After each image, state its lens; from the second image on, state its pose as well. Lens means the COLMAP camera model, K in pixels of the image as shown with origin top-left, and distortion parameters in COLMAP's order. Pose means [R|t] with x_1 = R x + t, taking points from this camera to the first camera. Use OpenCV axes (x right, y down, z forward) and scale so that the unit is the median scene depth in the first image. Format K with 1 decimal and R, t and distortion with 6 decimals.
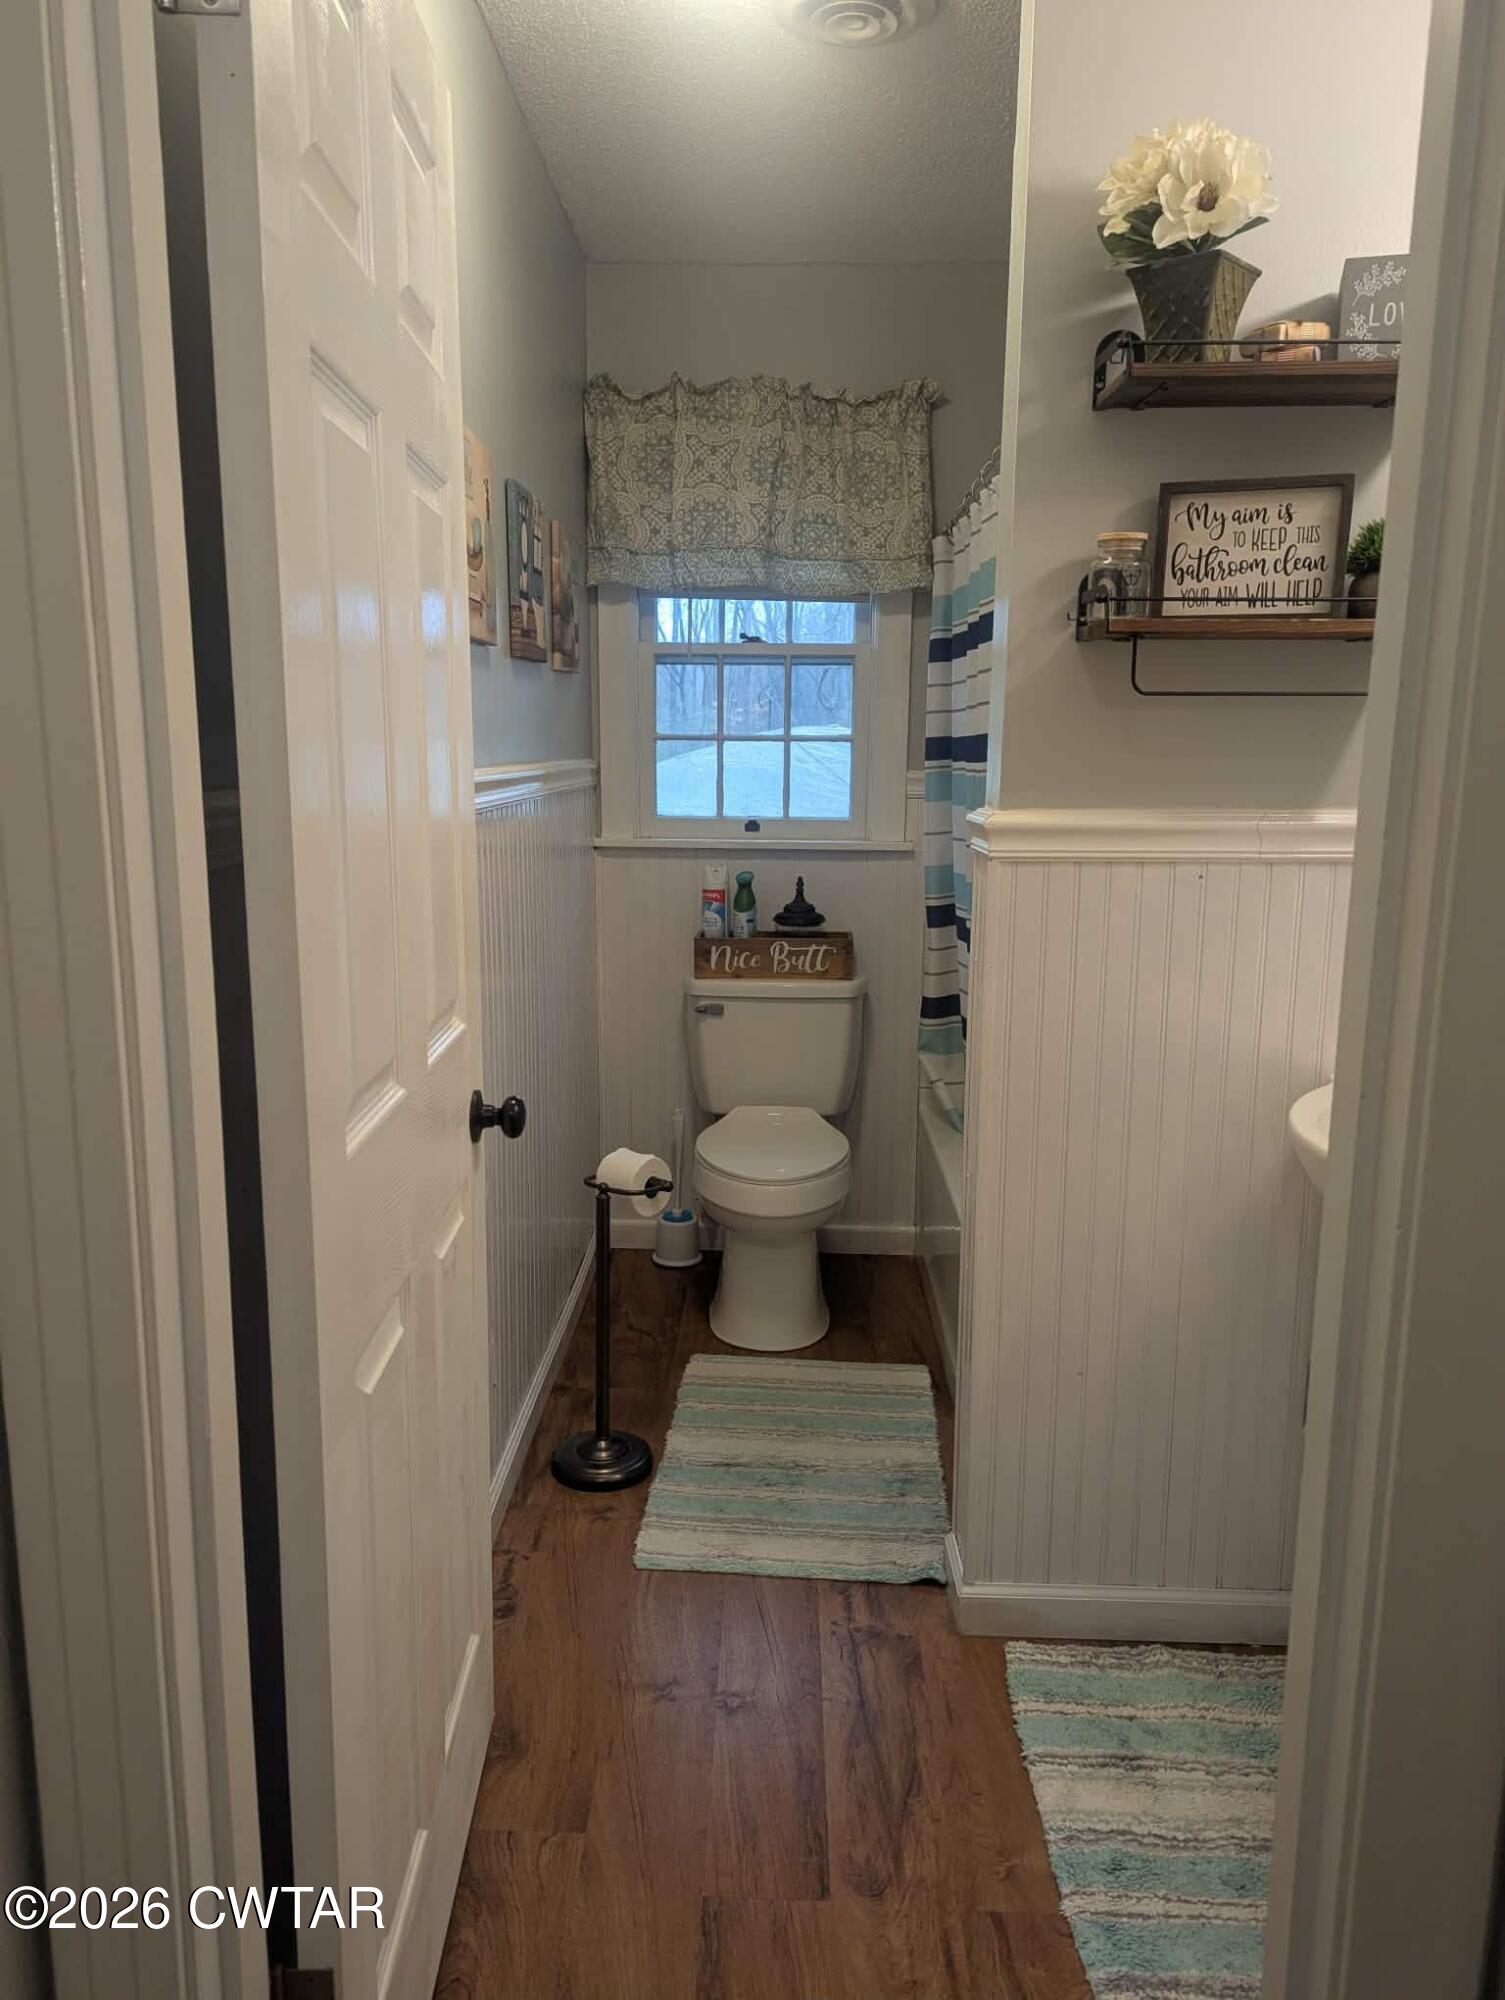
lens RADIAL K [[1425.9, 0, 748.8], [0, 1425.9, 1006.7], [0, 0, 1]] dist [0.050797, -0.059087]
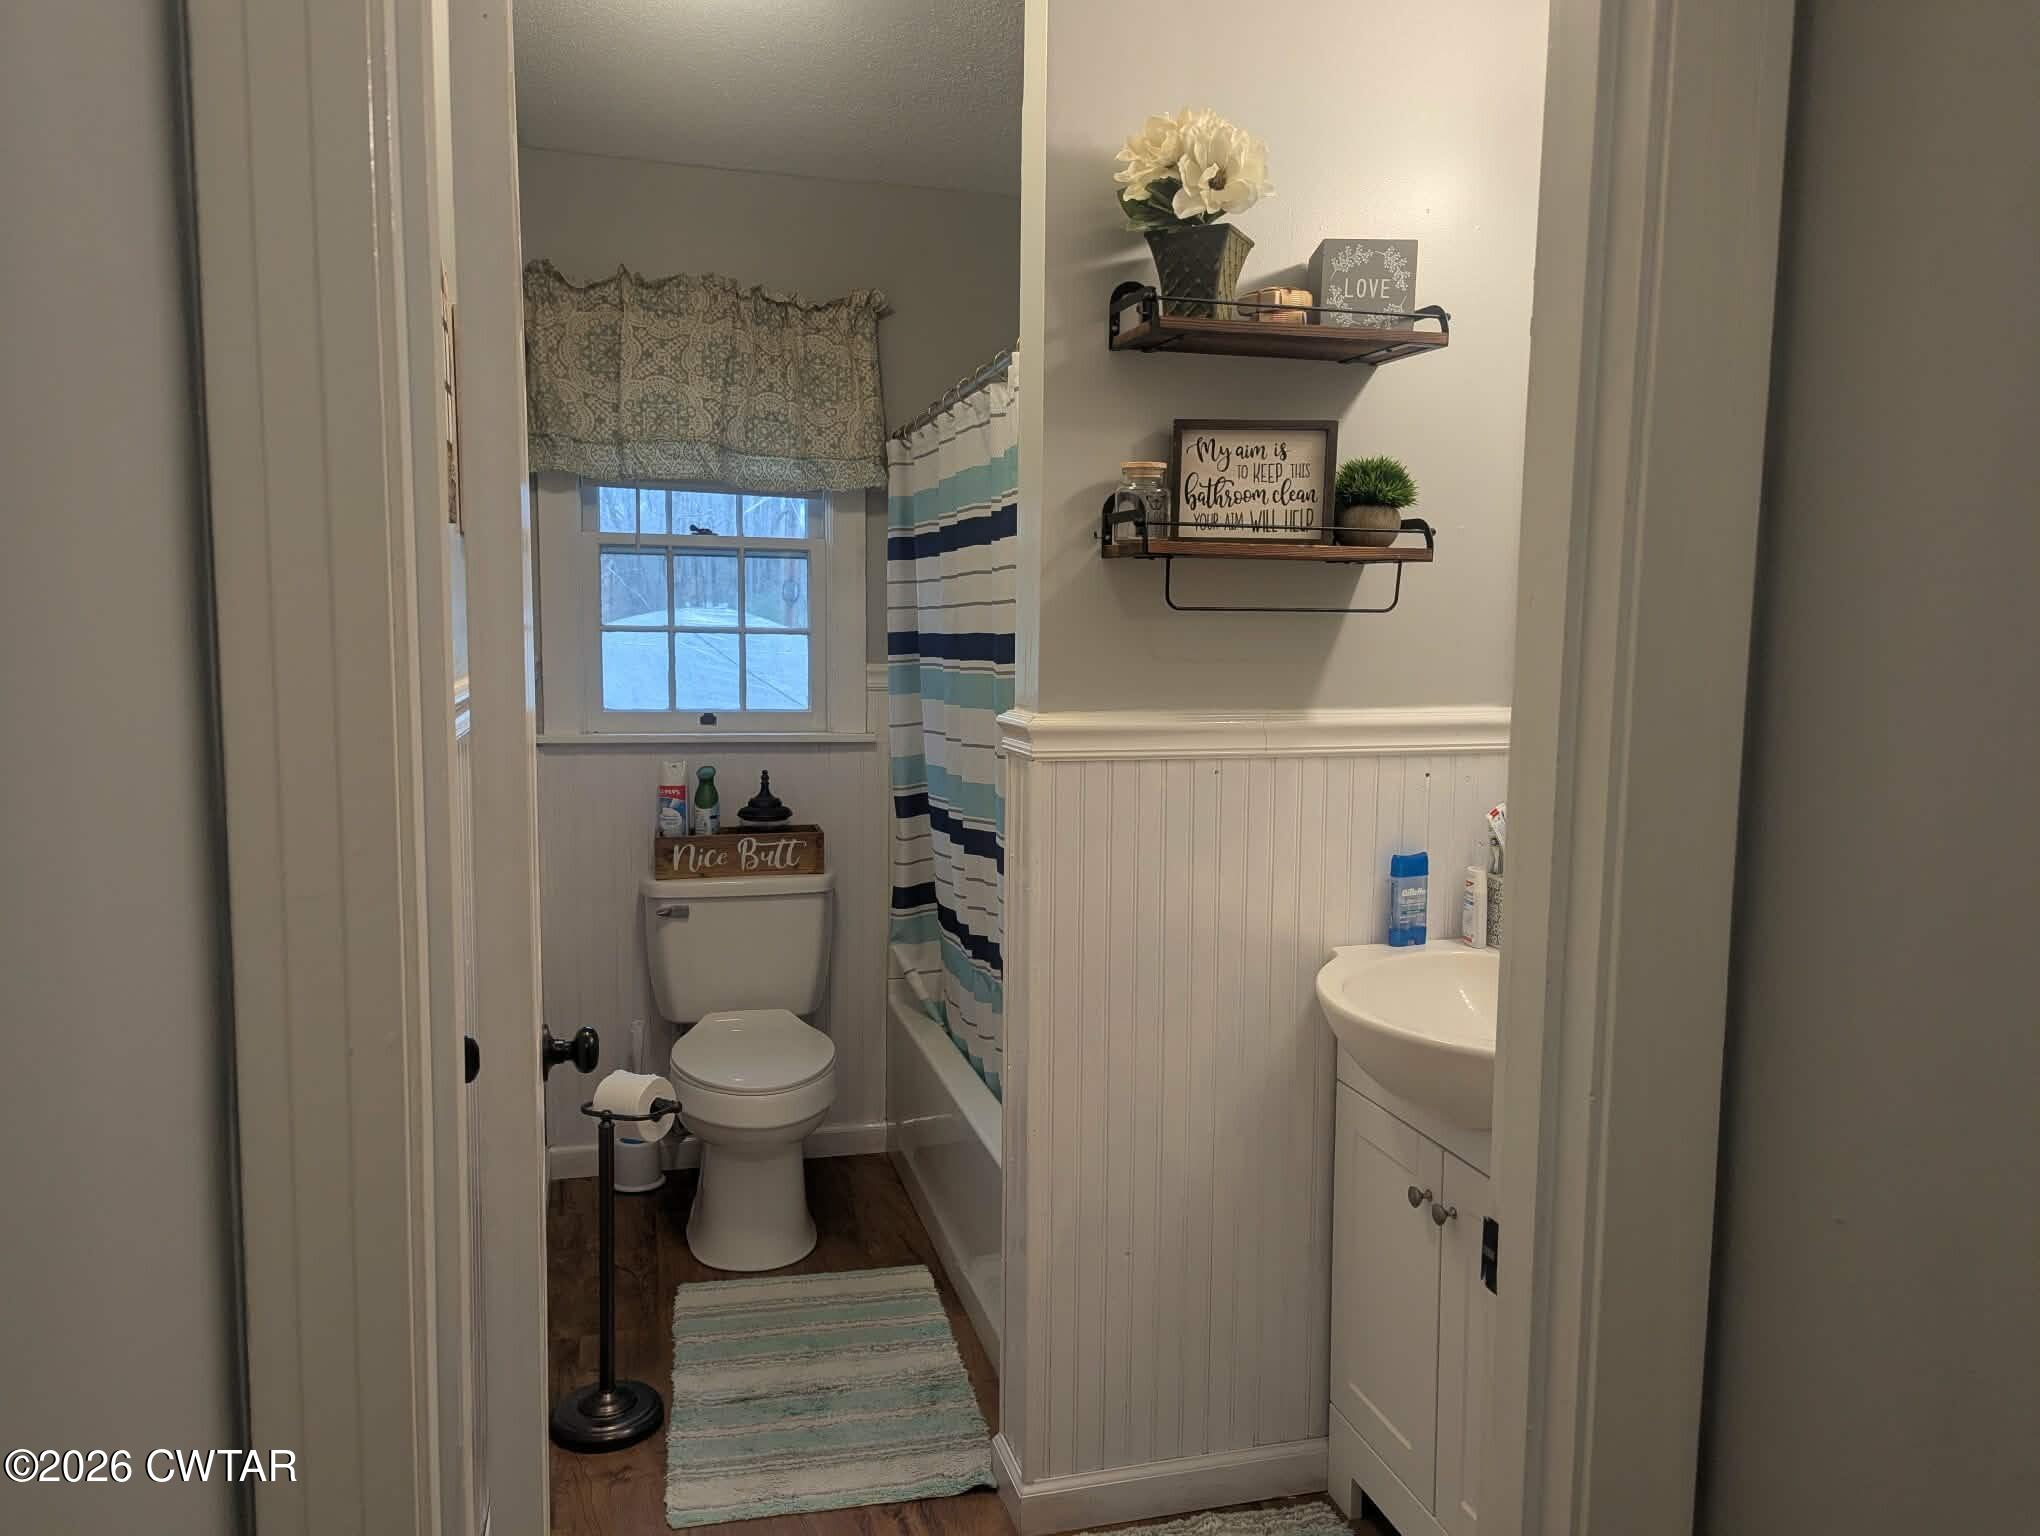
lens RADIAL K [[1454.4, 0, 1023.0], [0, 1454.4, 768.3], [0, 0, 1]] dist [0.050797, -0.059087]
pose [[0.955025, -0.025123, 0.295460, -0.113523], [0.048296, 0.996278, -0.071393, -0.016238], [-0.292567, 0.082451, 0.952684, -0.007507]]
